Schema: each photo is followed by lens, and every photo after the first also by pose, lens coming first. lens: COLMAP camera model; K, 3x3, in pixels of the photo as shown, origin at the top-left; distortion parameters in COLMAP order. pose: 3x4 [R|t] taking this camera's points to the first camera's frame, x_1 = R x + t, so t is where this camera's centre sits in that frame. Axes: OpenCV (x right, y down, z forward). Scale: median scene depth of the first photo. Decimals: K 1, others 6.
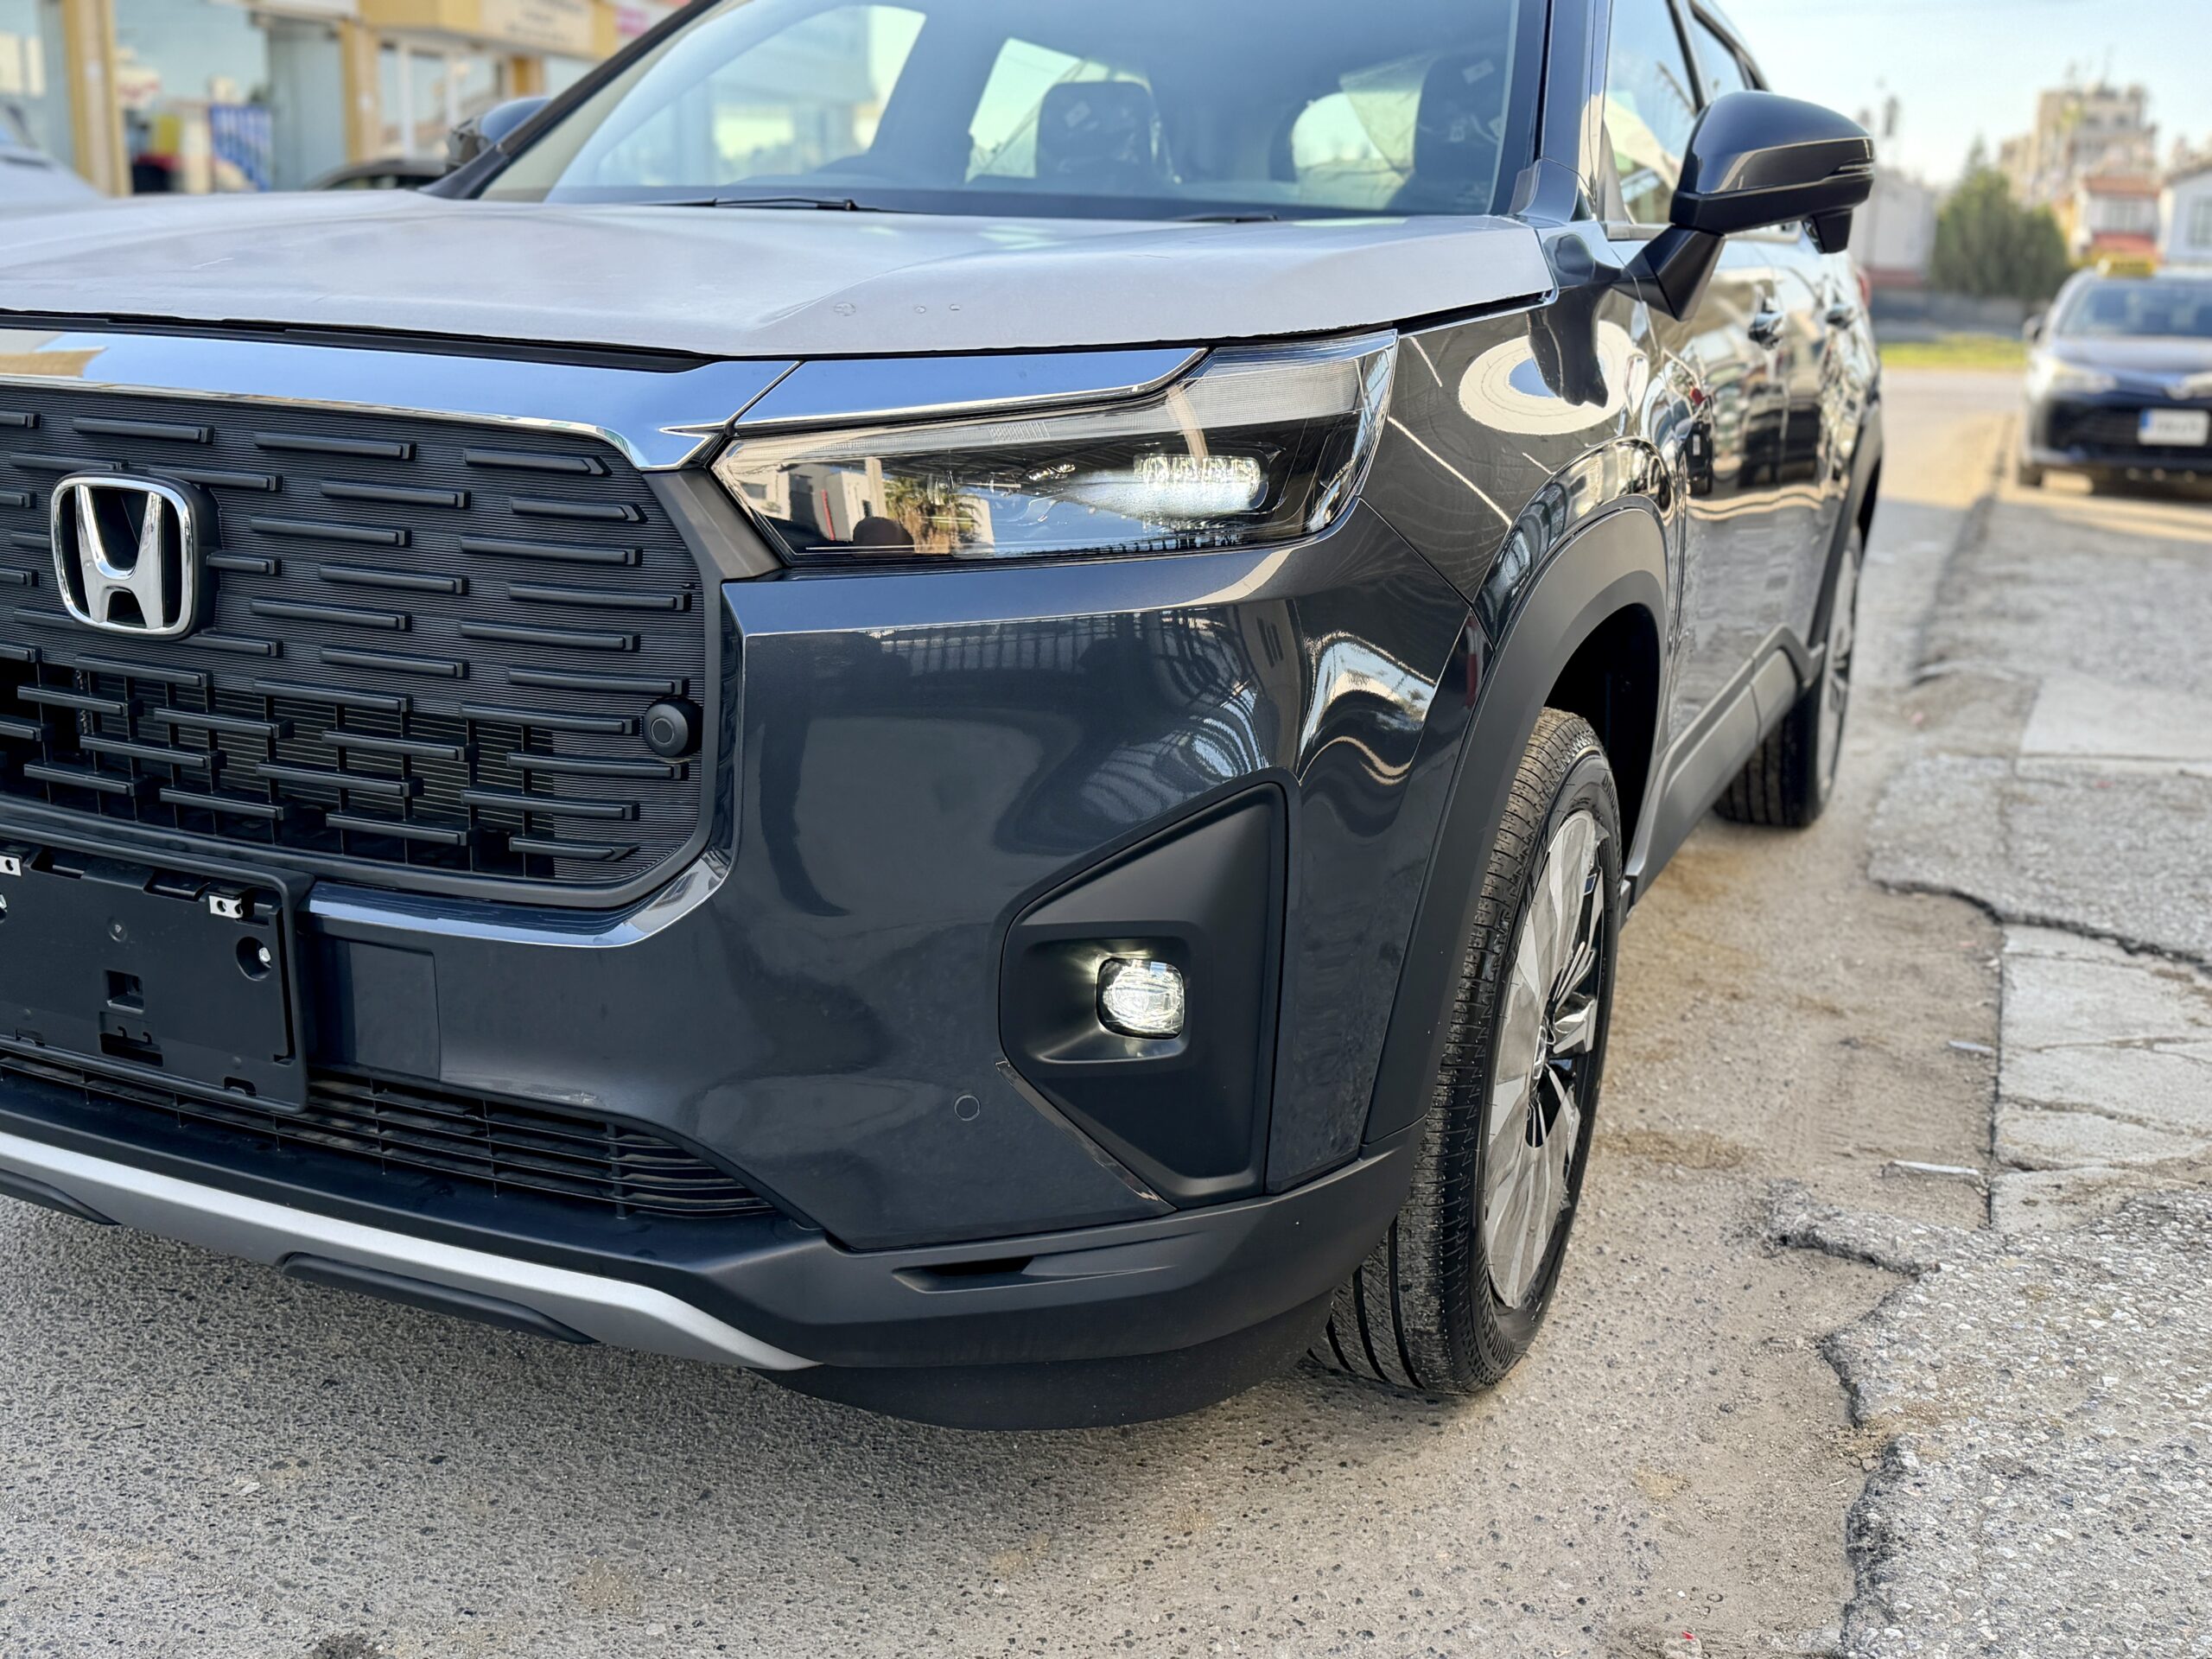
lens RADIAL K [[2148.2, 0, 1106.0], [0, 2148.2, 829.5], [0, 0, 1]] dist [0.098691, -0.184697]
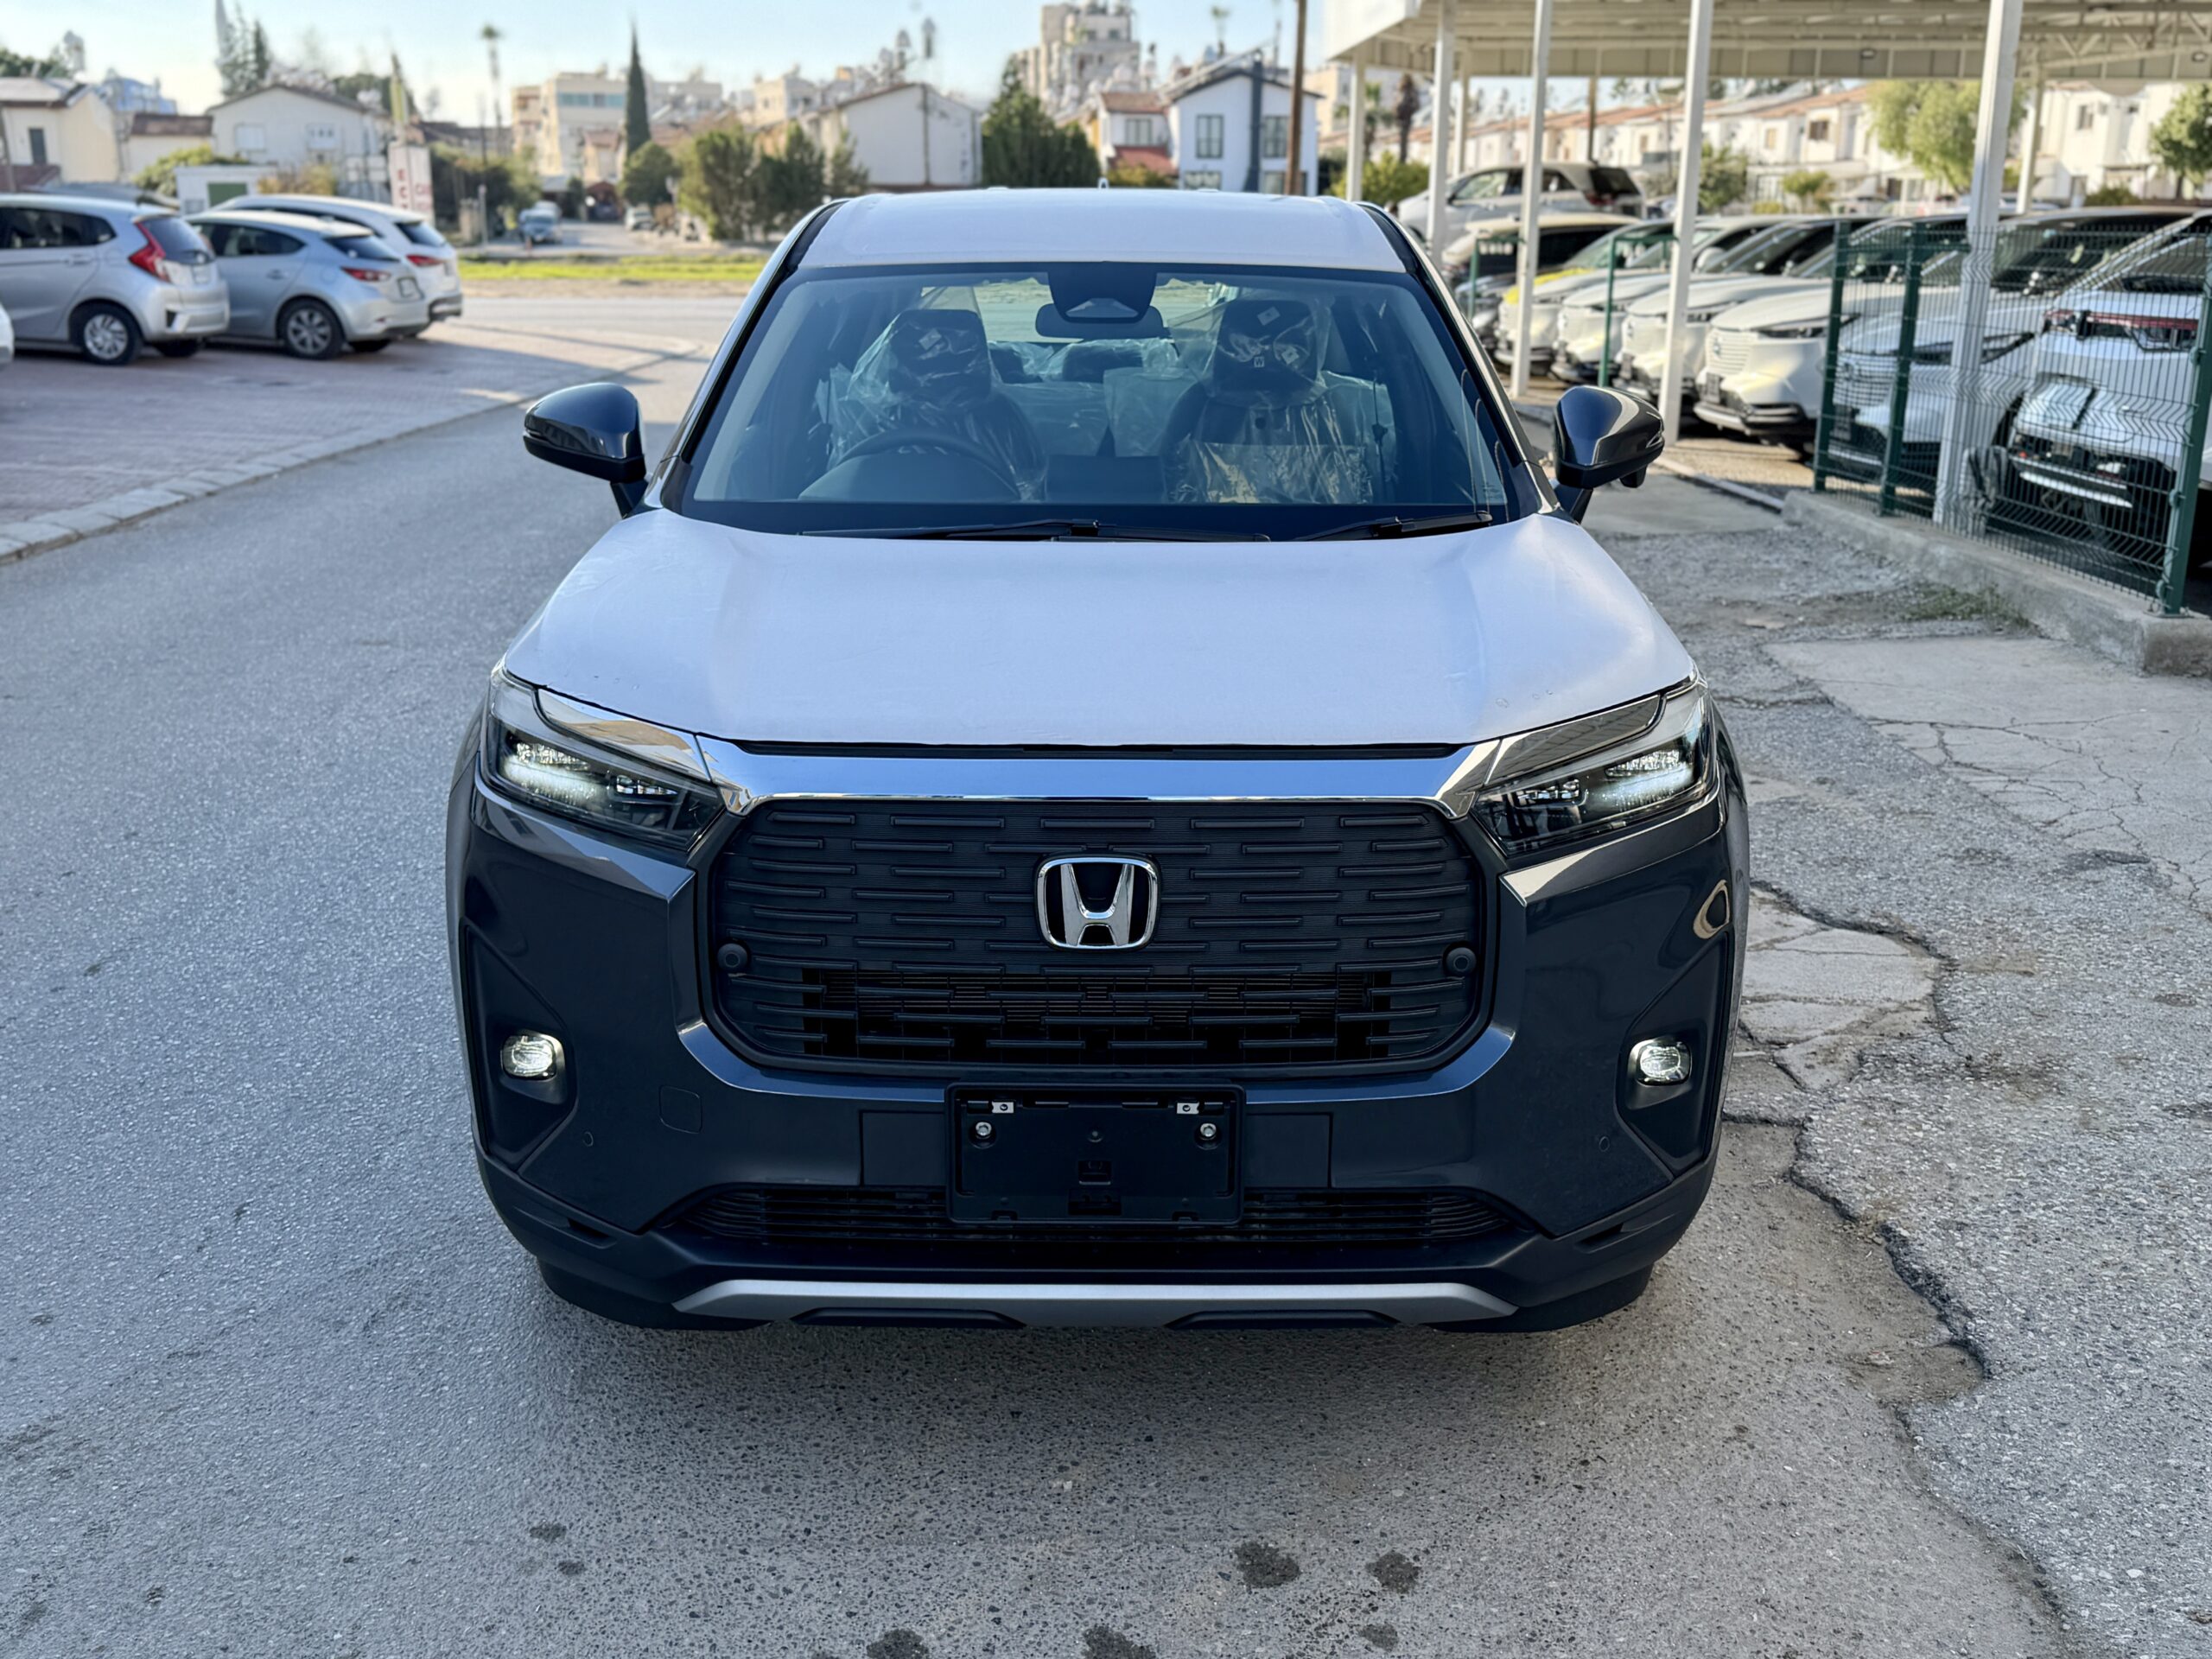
lens RADIAL K [[2143.1, 0, 1106.0], [0, 2143.1, 829.5], [0, 0, 1]] dist [0.127246, -0.231121]
pose [[0.912790, -0.142211, 0.382871, -0.867202], [0.127085, 0.989782, 0.064659, -0.233518], [-0.388154, -0.010362, 0.921536, -0.373088]]
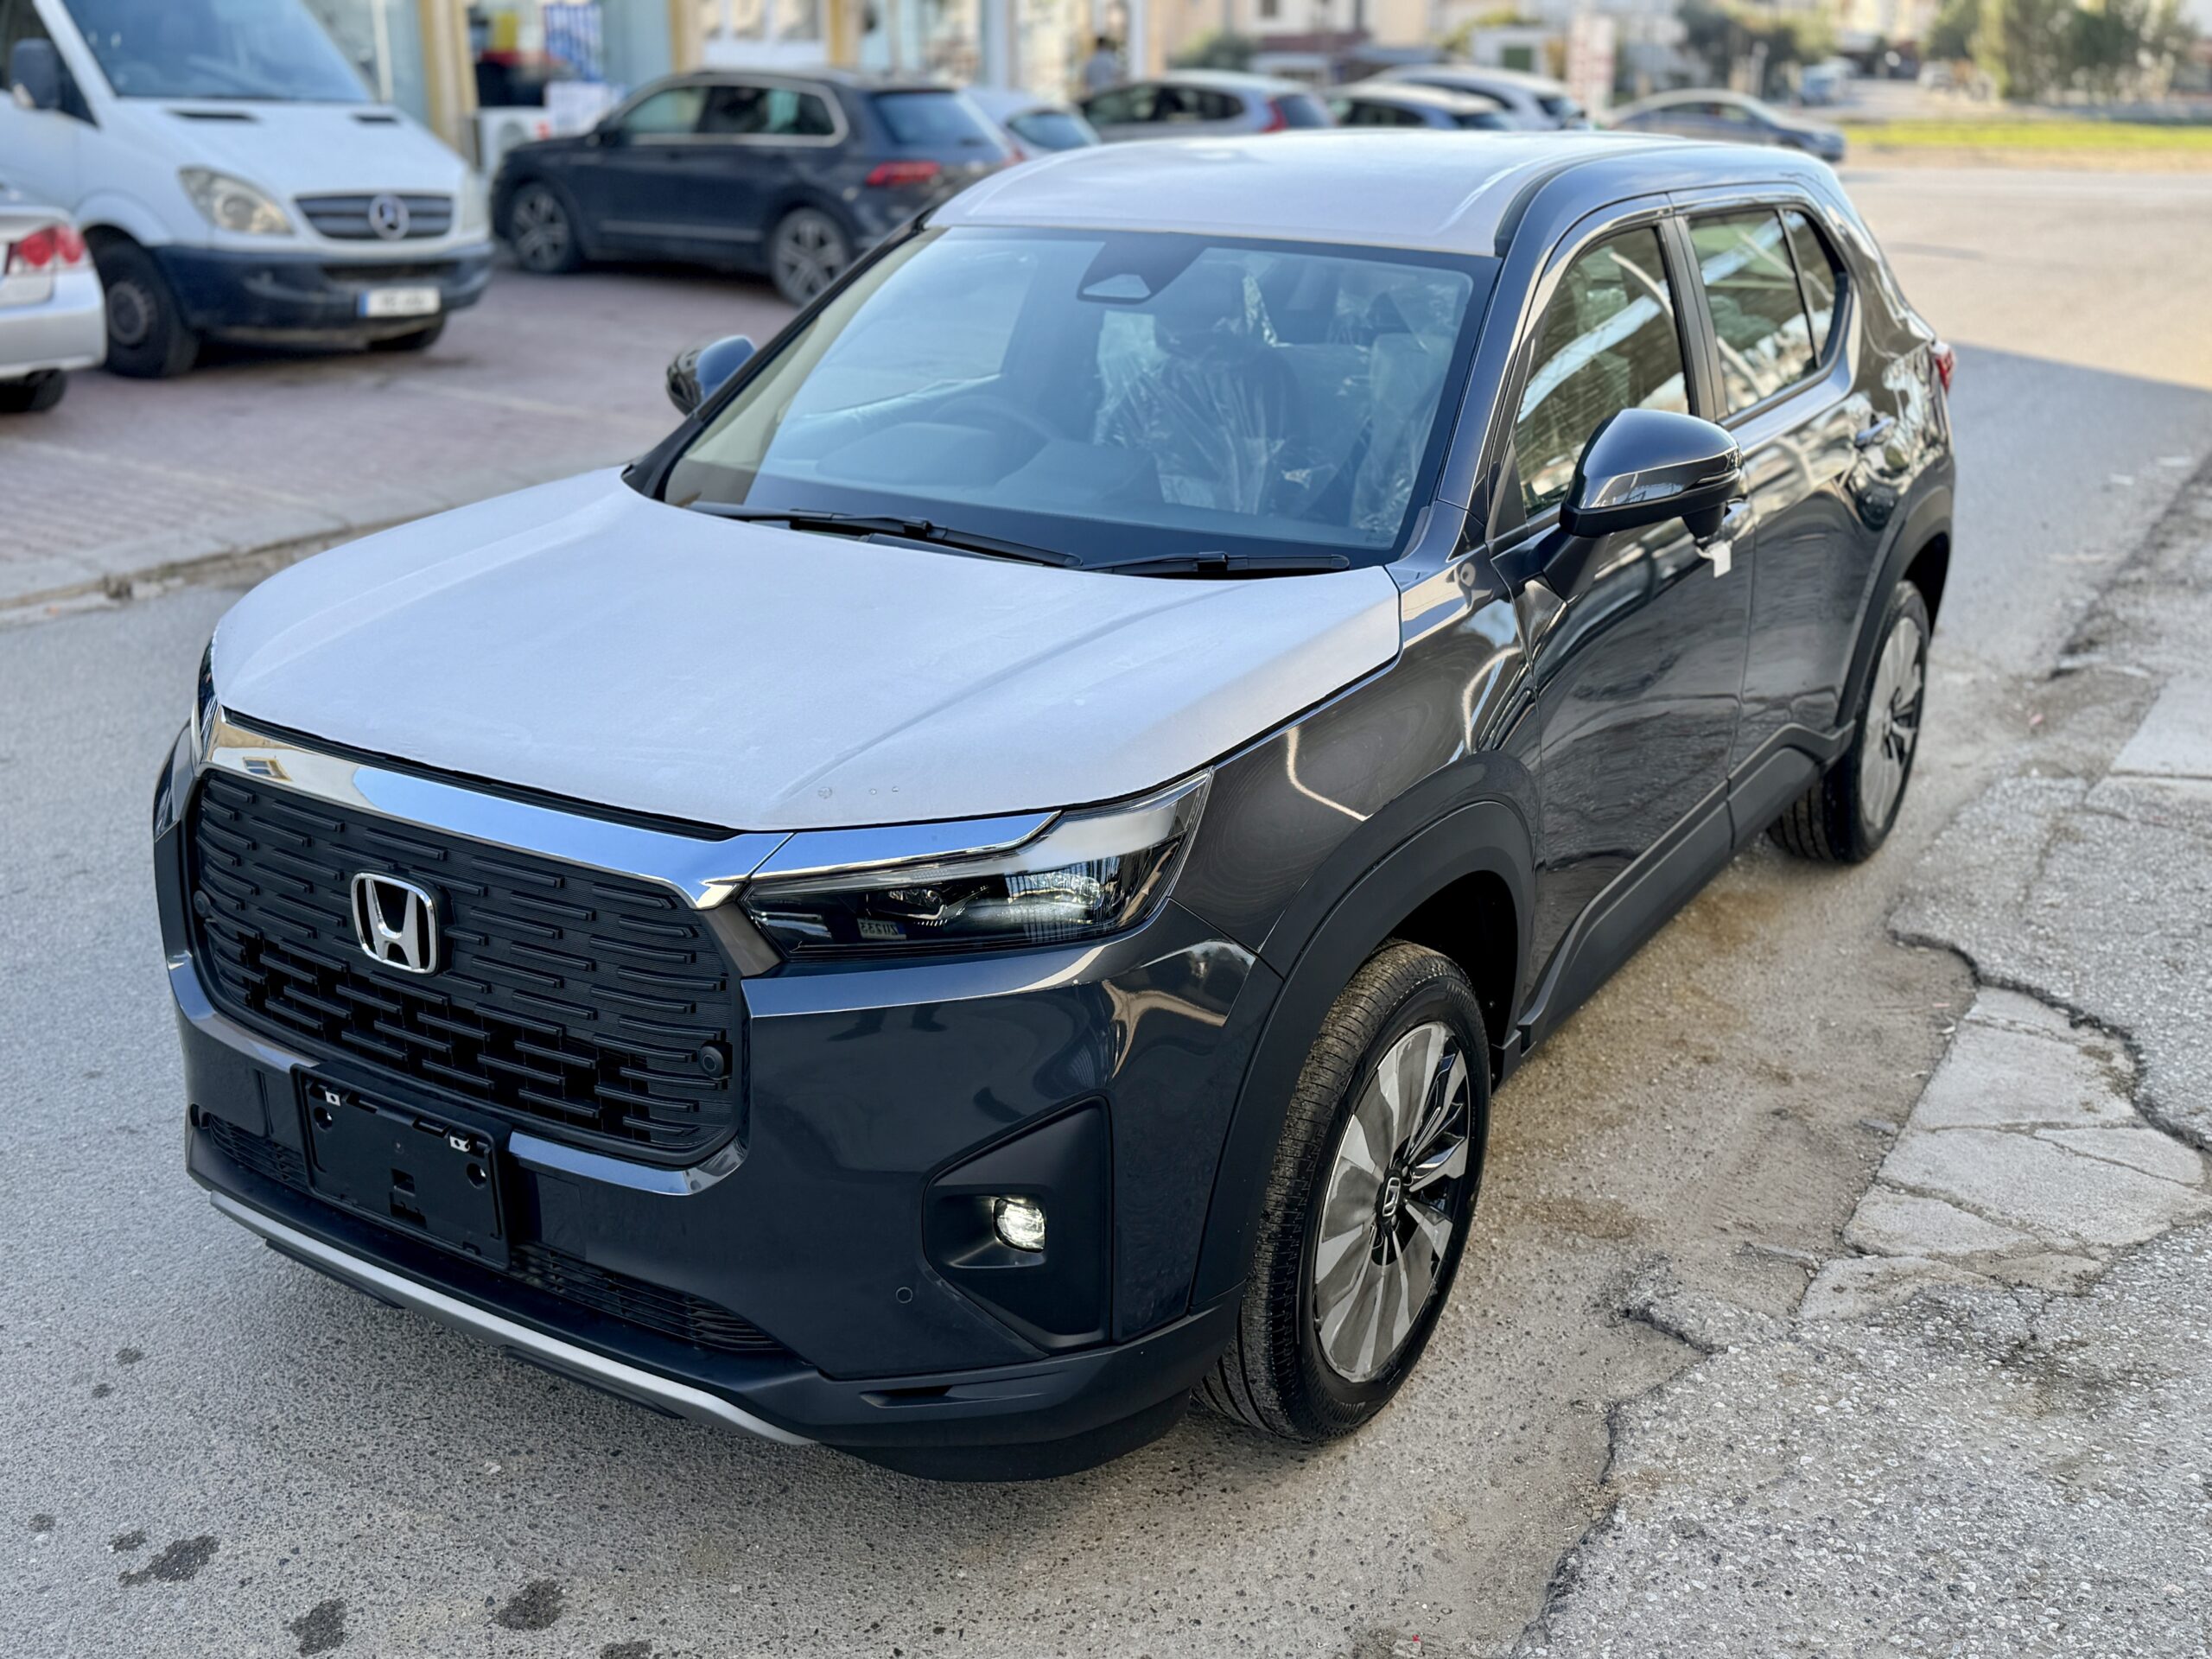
lens RADIAL K [[2143.1, 0, 1106.0], [0, 2143.1, 829.5], [0, 0, 1]] dist [0.127246, -0.231121]
pose [[0.988875, 0.018423, -0.147605, 0.247652], [-0.005129, 0.995934, 0.089944, -0.283535], [0.148662, -0.088186, 0.984948, -0.400970]]
